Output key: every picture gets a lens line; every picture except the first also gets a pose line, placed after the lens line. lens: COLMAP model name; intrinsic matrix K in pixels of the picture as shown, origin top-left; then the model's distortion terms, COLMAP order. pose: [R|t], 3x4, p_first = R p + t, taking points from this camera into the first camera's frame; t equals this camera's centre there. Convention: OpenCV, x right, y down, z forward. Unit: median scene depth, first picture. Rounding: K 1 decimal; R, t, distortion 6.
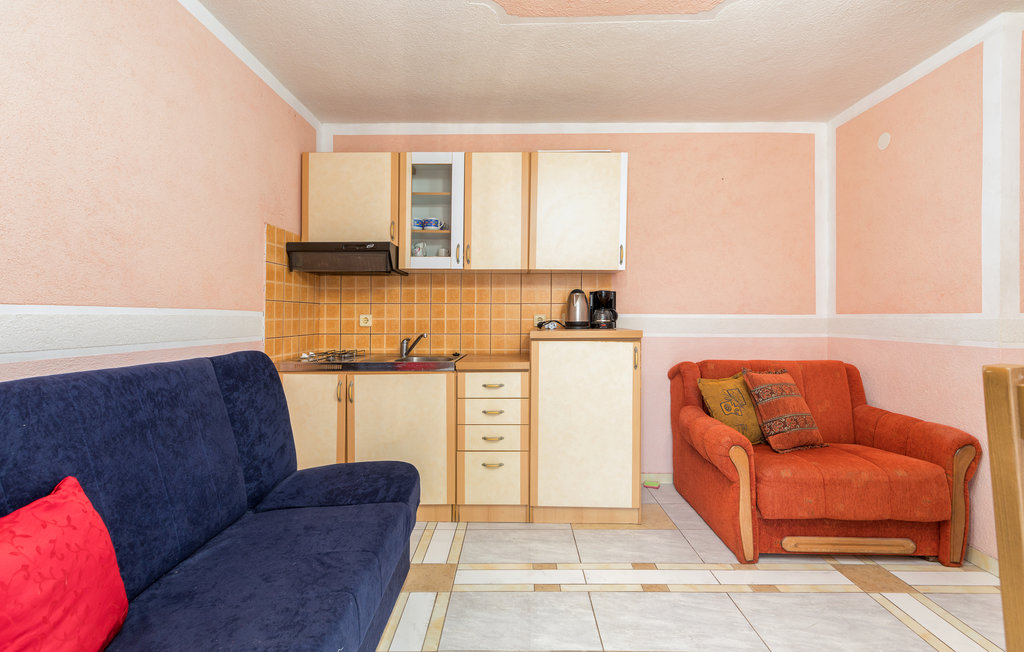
lens RADIAL K [[565.8, 0, 512.0], [0, 565.8, 326.0], [0, 0, 1]] dist [0.001325, -0.000066]
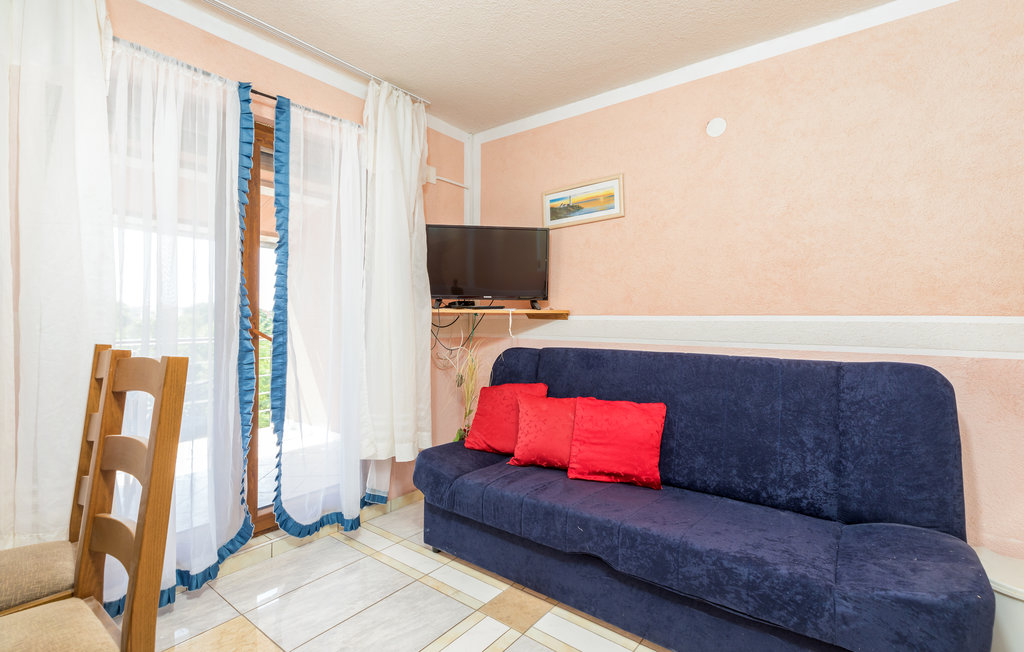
lens RADIAL K [[469.4, 0, 512.5], [0, 469.4, 313.4], [0, 0, 1]] dist [0.004839, 0.000012]
pose [[-0.601245, -0.006417, -0.799039, 0.614116], [-0.018621, 0.999809, 0.005981, -0.029080], [0.798848, 0.018475, -0.601249, 1.132919]]
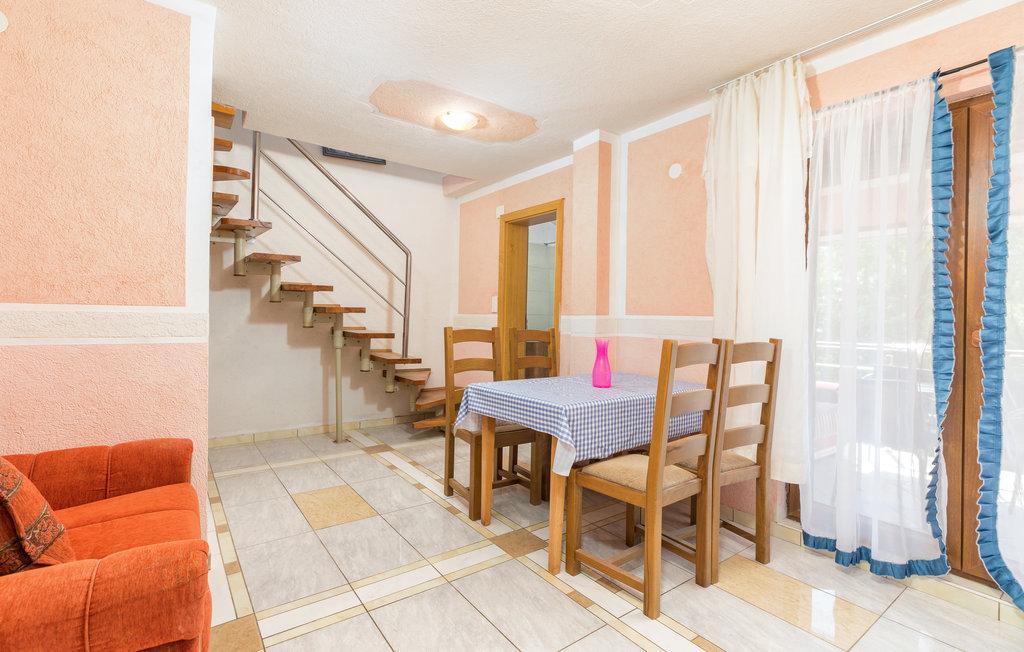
lens RADIAL K [[469.4, 0, 512.5], [0, 469.4, 313.4], [0, 0, 1]] dist [0.004839, 0.000012]
pose [[-0.607695, -0.000062, 0.794170, -0.156806], [-0.004019, 0.999987, -0.002998, -0.013254], [-0.794160, -0.005014, -0.607688, 1.322445]]
